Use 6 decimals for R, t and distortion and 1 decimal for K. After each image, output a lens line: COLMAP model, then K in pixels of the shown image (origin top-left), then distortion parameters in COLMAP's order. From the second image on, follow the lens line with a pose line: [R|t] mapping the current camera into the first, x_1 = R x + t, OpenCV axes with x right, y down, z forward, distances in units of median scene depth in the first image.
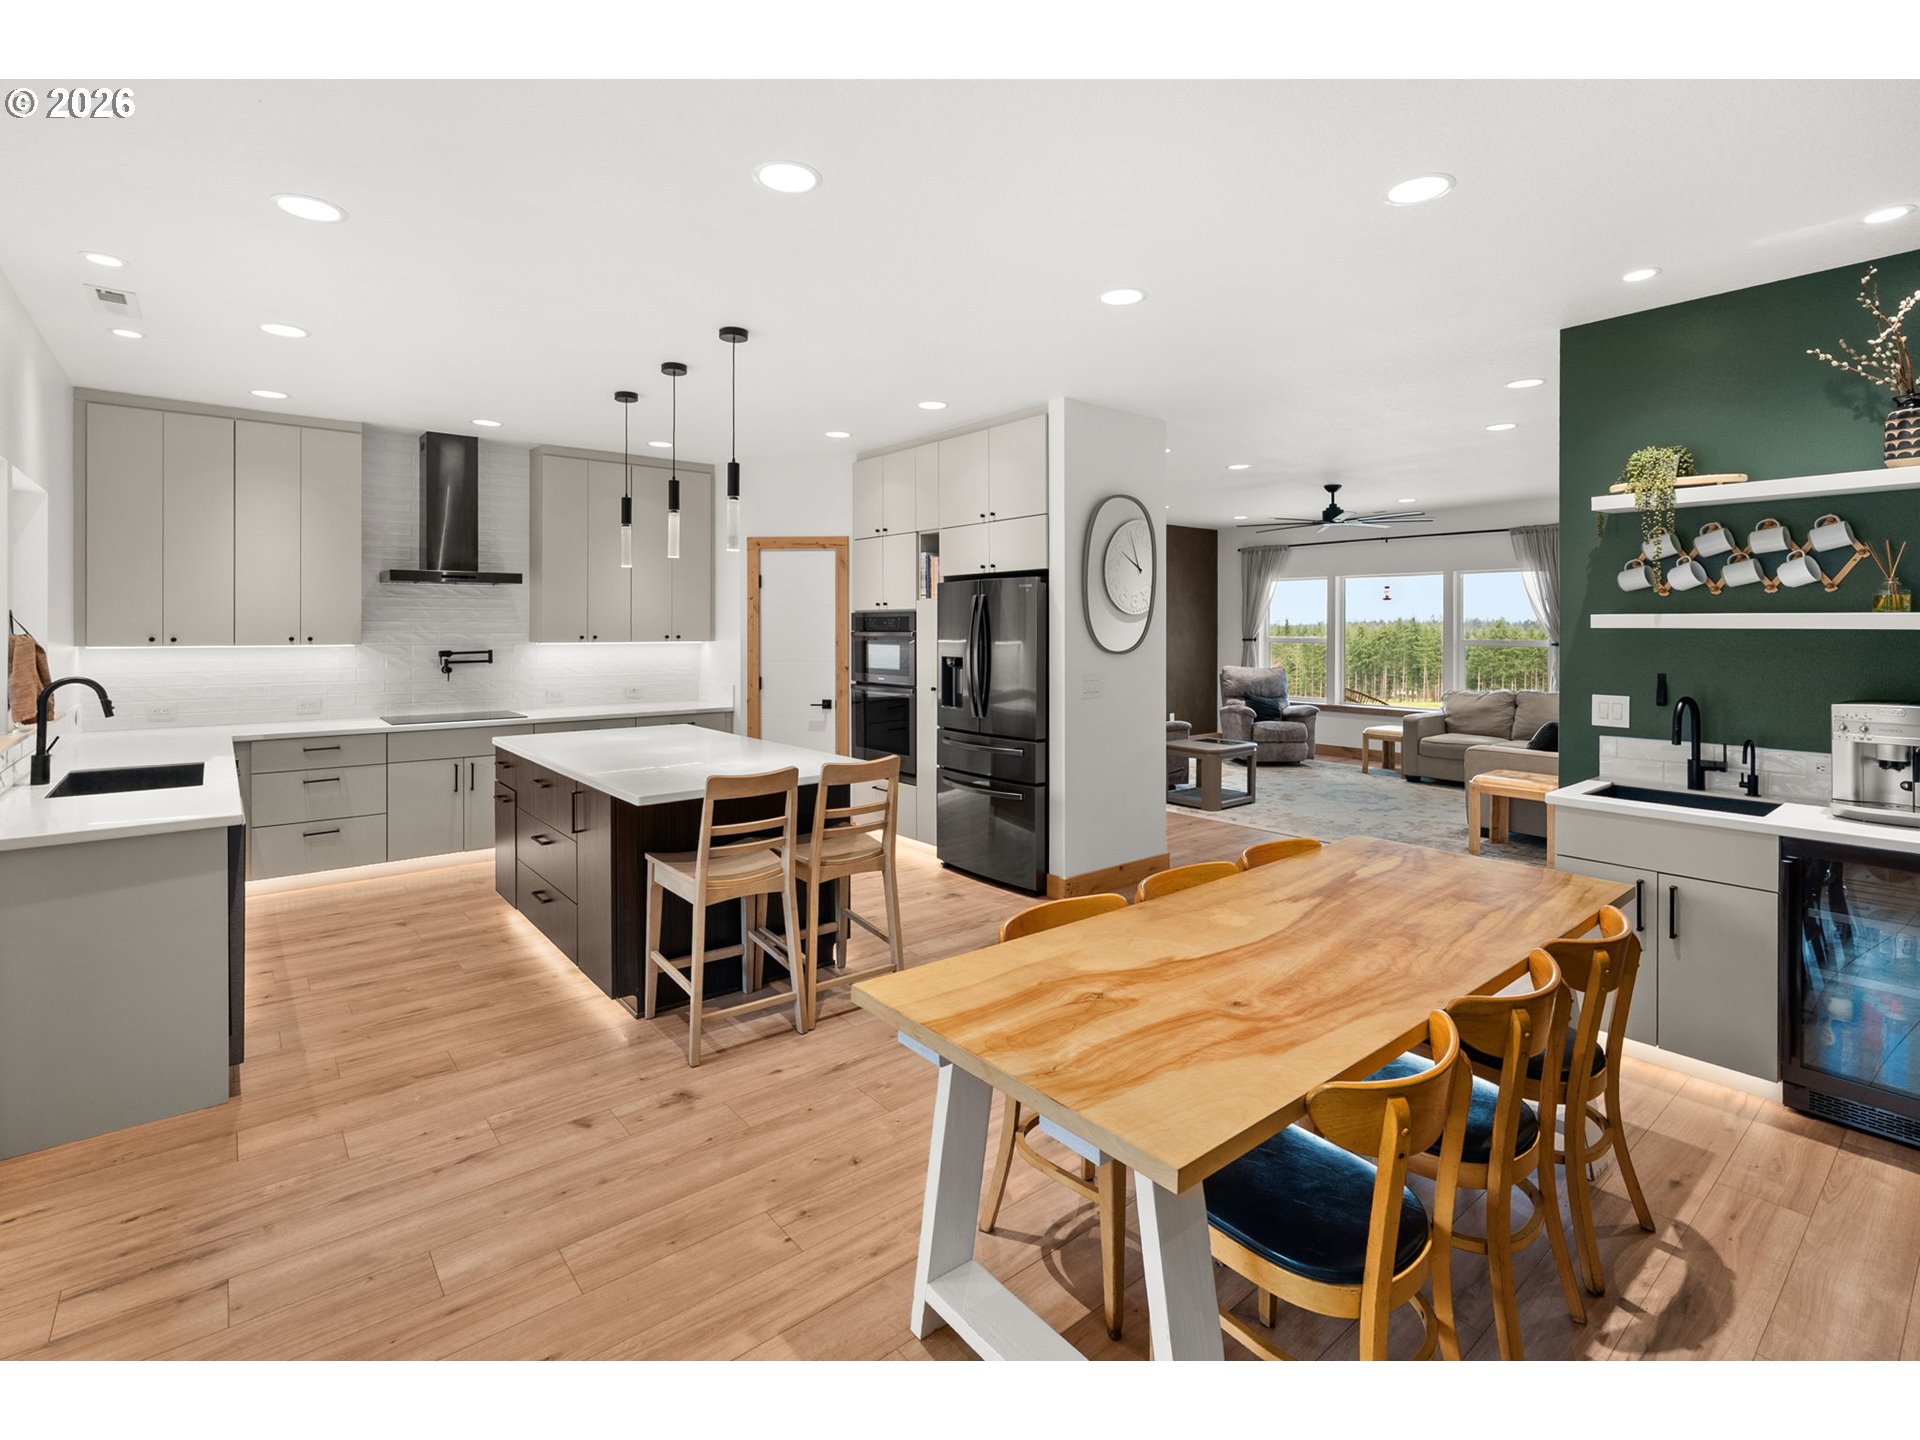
lens RADIAL K [[898.8, 0, 964.2], [0, 898.8, 628.3], [0, 0, 1]] dist [-0.001230, 0.000841]
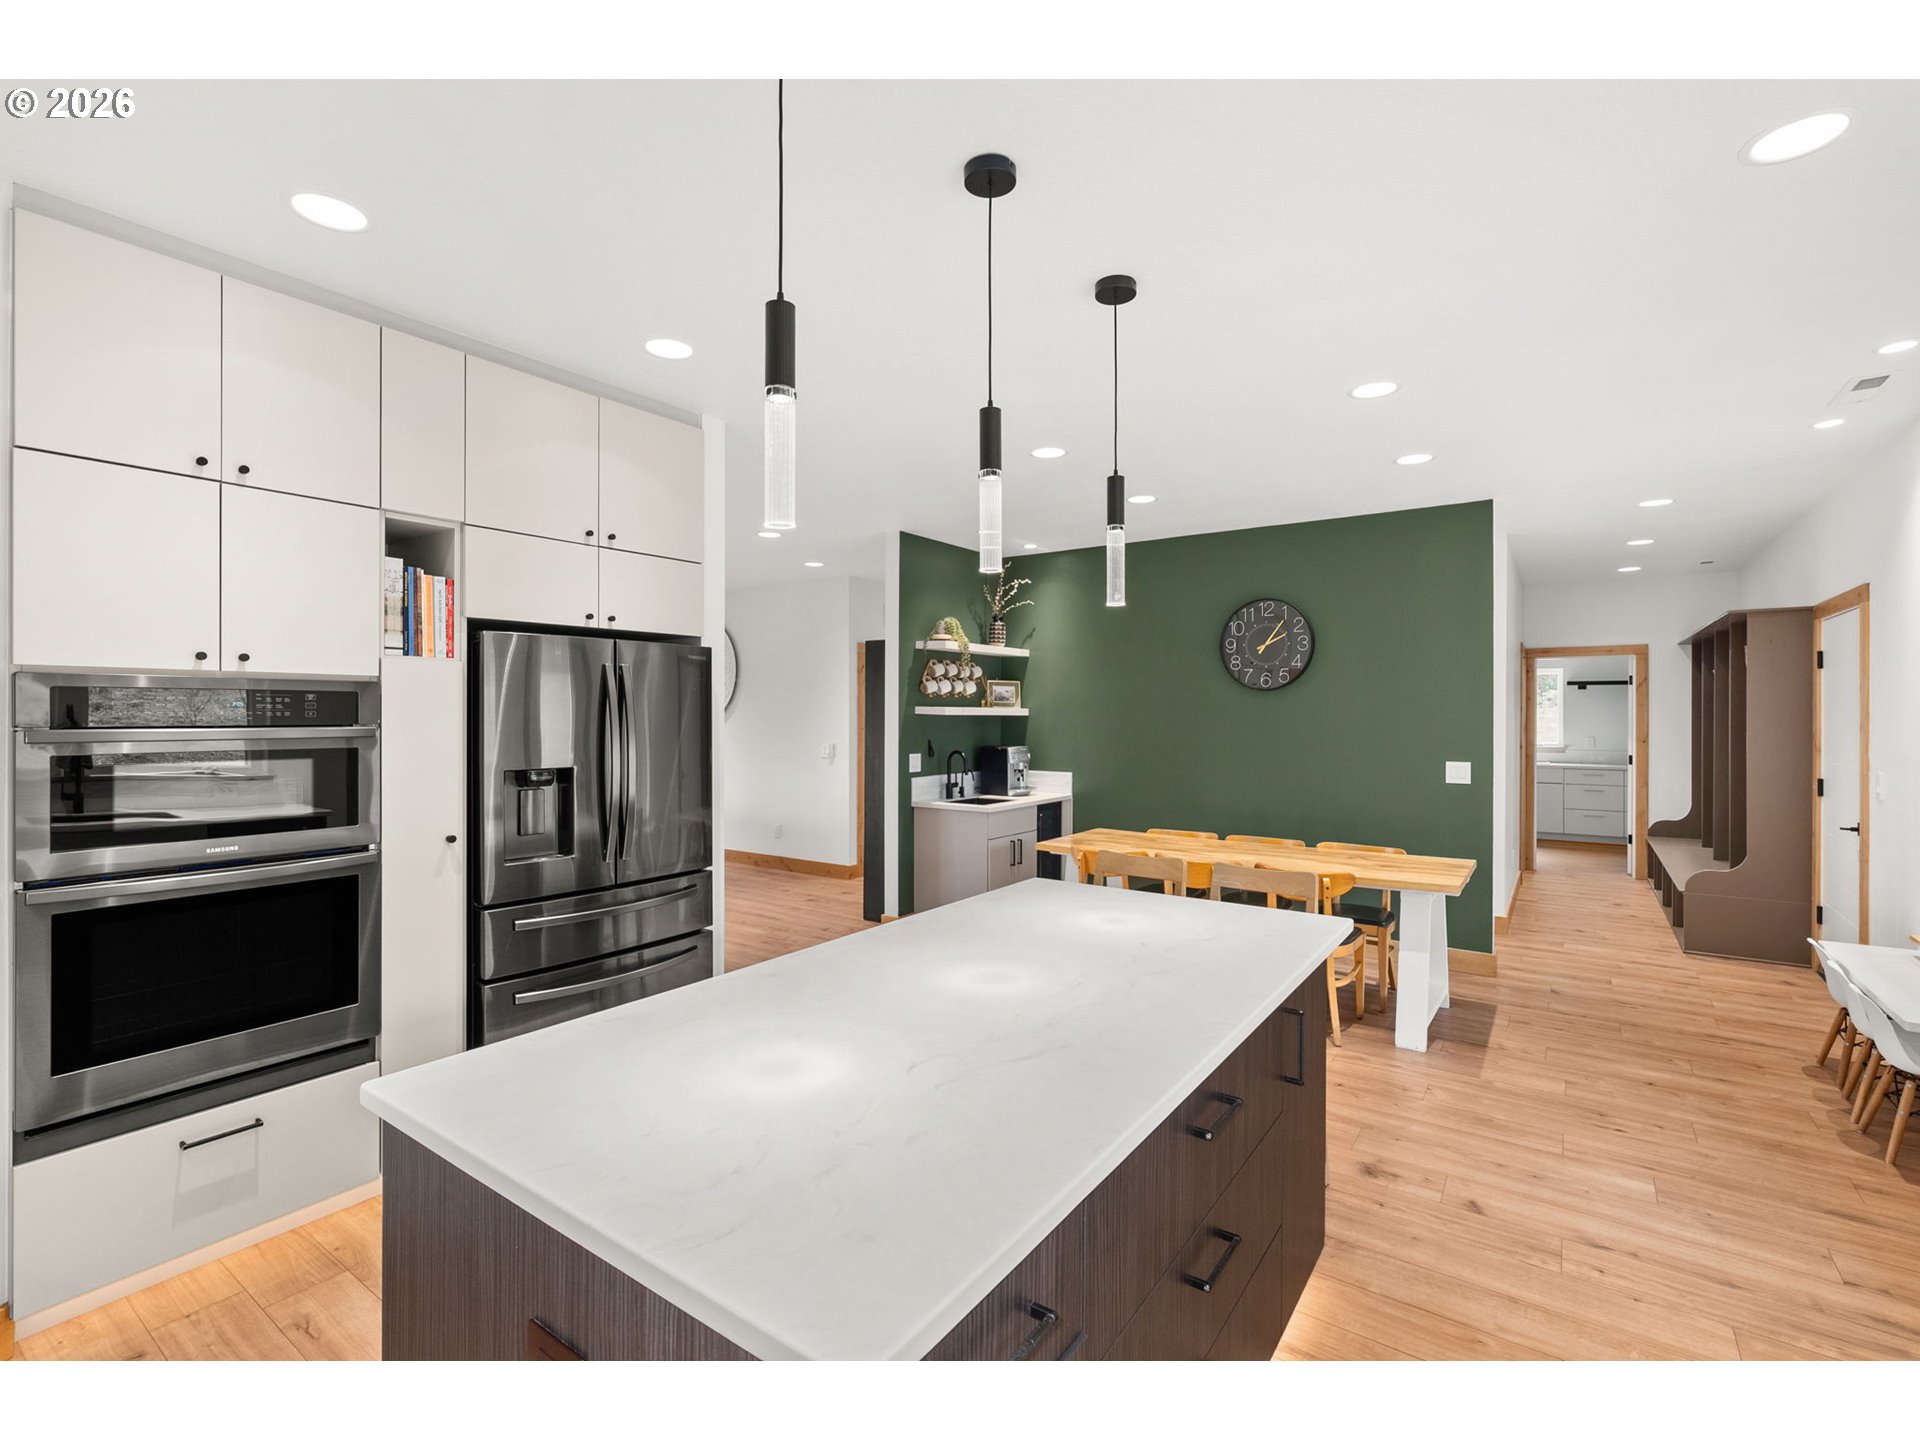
lens RADIAL K [[867.4, 0, 955.5], [0, 867.4, 712.4], [0, 0, 1]] dist [-0.002434, 0.000986]
pose [[-0.256815, -0.000221, 0.966460, -0.999177], [0.001590, 0.999999, 0.000651, -0.005825], [-0.966459, 0.001704, -0.256815, 1.490148]]
